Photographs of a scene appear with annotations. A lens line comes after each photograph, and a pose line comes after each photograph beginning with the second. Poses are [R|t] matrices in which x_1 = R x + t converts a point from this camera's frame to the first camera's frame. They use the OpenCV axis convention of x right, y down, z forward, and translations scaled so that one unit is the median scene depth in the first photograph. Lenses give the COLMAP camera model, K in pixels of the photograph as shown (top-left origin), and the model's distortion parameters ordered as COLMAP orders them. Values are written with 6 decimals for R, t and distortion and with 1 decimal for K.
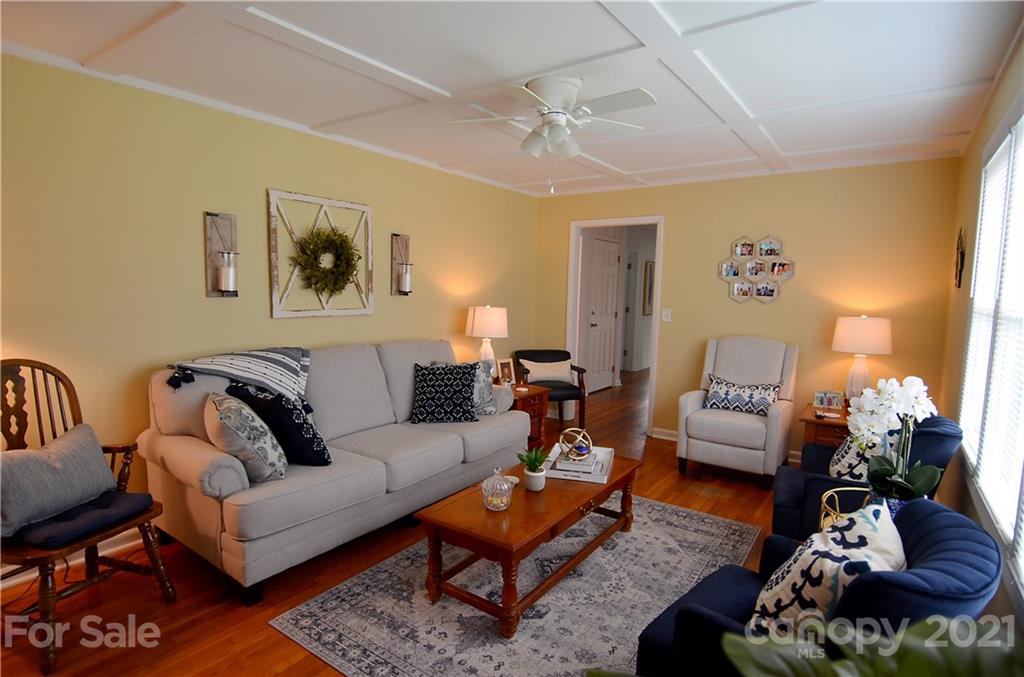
lens RADIAL K [[527.2, 0, 511.0], [0, 527.2, 338.6], [0, 0, 1]] dist [-0.004703, -0.009920]
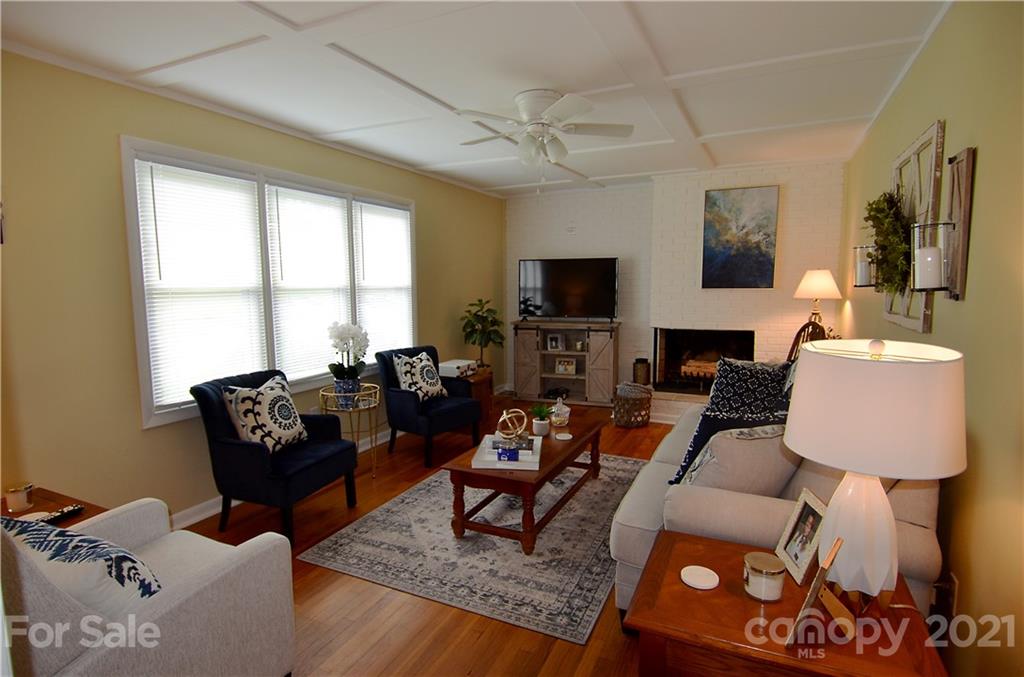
lens RADIAL K [[527.2, 0, 509.2], [0, 527.2, 342.3], [0, 0, 1]] dist [-0.004703, -0.009920]
pose [[-0.985469, 0.008755, -0.169627, 0.389800], [-0.026653, 0.978328, 0.205338, -0.228530], [0.167749, 0.206876, -0.963879, 2.520424]]
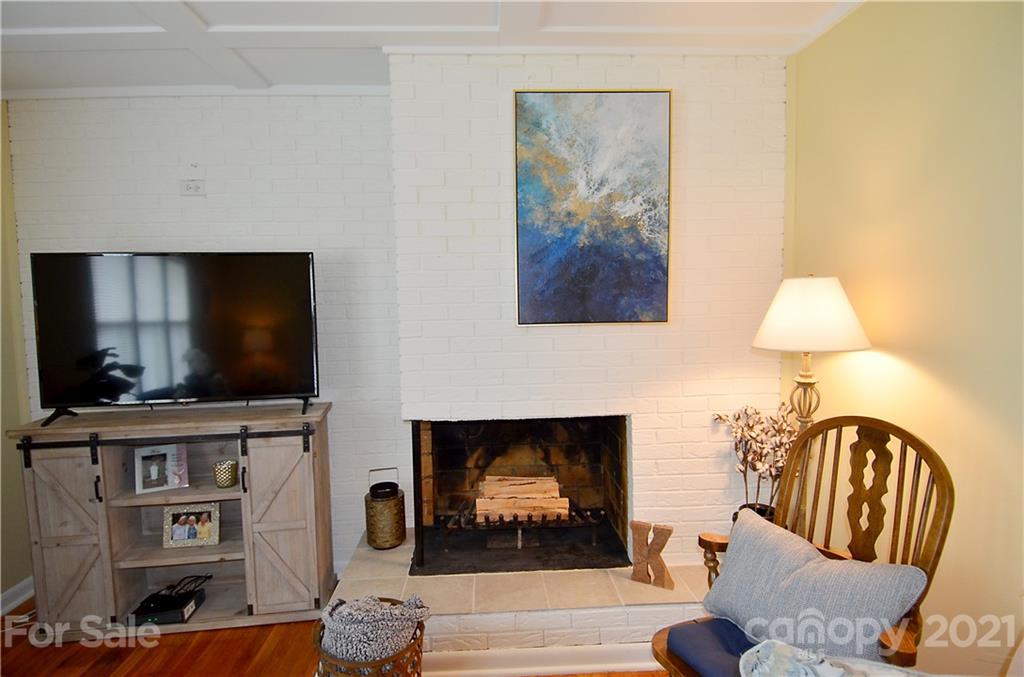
lens RADIAL K [[527.2, 0, 511.3], [0, 527.2, 346.3], [0, 0, 1]] dist [-0.004703, -0.009920]
pose [[-0.776840, 0.050229, -0.627692, -0.196306], [-0.059204, 0.986572, 0.152219, -0.118606], [0.626909, 0.155411, -0.763435, 1.165266]]
